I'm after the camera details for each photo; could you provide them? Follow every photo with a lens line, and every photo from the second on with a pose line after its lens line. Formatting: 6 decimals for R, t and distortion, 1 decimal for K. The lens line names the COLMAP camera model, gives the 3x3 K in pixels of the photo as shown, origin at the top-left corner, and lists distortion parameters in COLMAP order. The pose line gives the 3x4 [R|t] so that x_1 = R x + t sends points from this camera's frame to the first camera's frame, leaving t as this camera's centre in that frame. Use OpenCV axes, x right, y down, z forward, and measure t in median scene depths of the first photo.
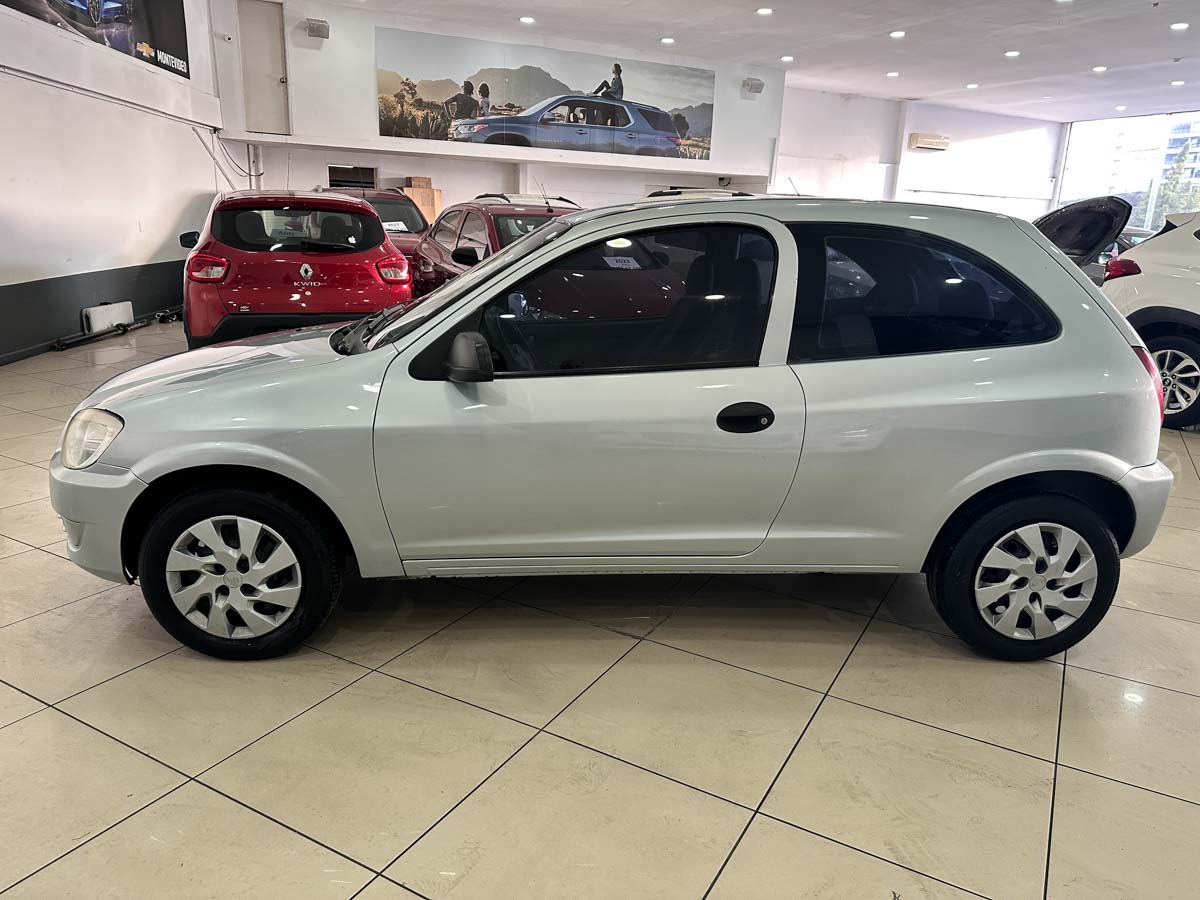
lens RADIAL K [[839.8, 0, 597.9], [0, 839.8, 447.6], [0, 0, 1]] dist [0.126020, -0.161028]
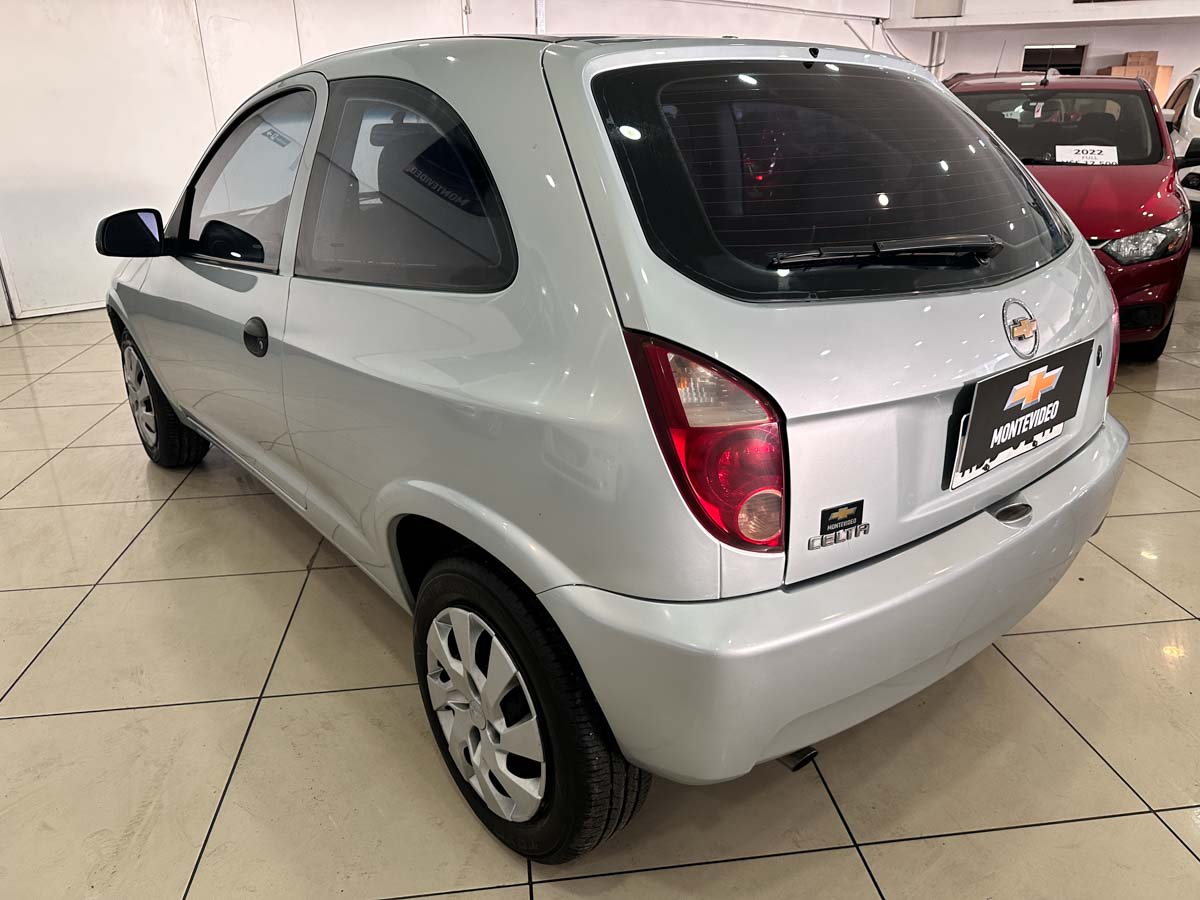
lens RADIAL K [[854.8, 0, 600.9], [0, 854.8, 433.1], [0, 0, 1]] dist [0.003199, -0.006133]
pose [[0.602730, 0.253807, -0.756504, 0.265085], [-0.185450, 0.966662, 0.176561, -0.037858], [0.776095, 0.033875, 0.629705, 0.198665]]
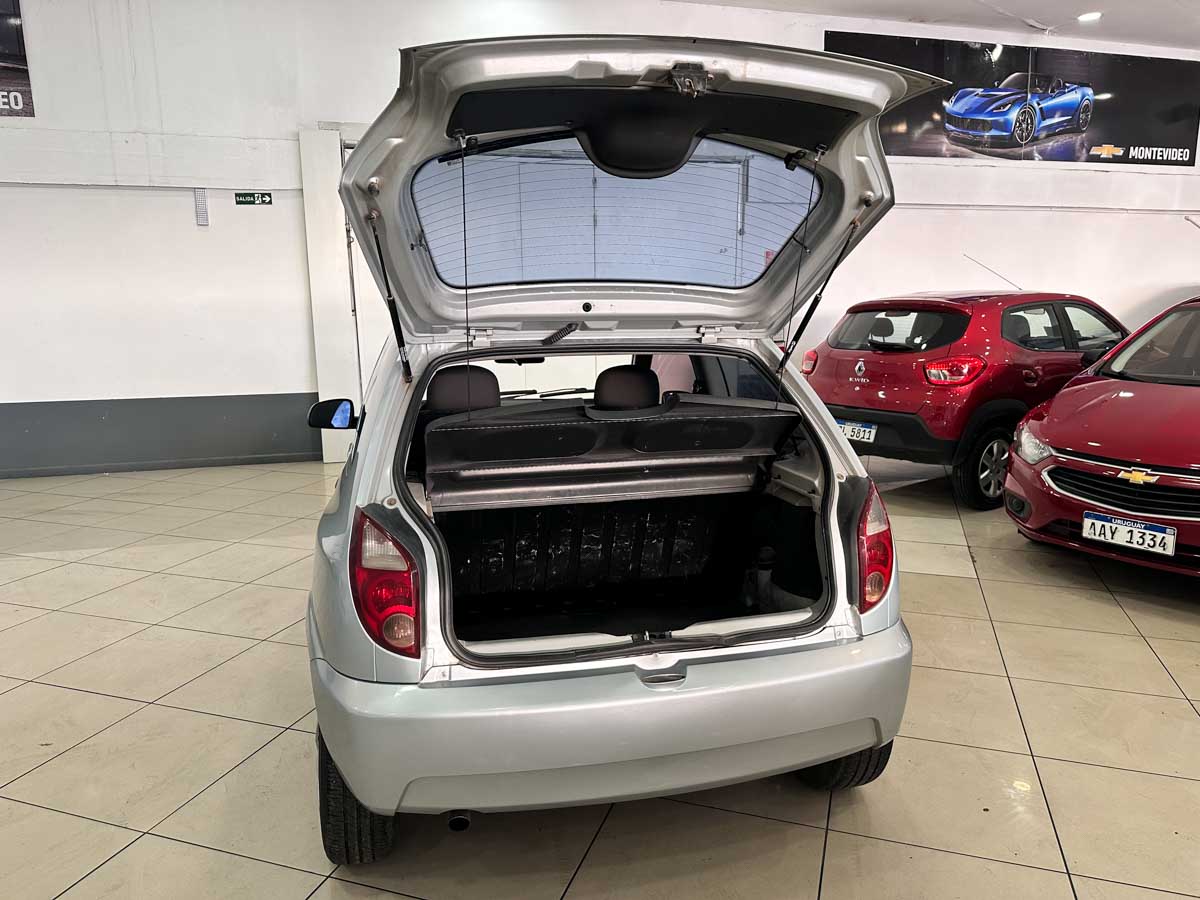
lens RADIAL K [[854.8, 0, 600.9], [0, 854.8, 433.1], [0, 0, 1]] dist [0.003199, -0.006133]
pose [[0.167488, 0.123902, -0.978057, 0.407260], [-0.231660, 0.969240, 0.083114, -0.088015], [0.958270, 0.212656, 0.191039, 0.311503]]
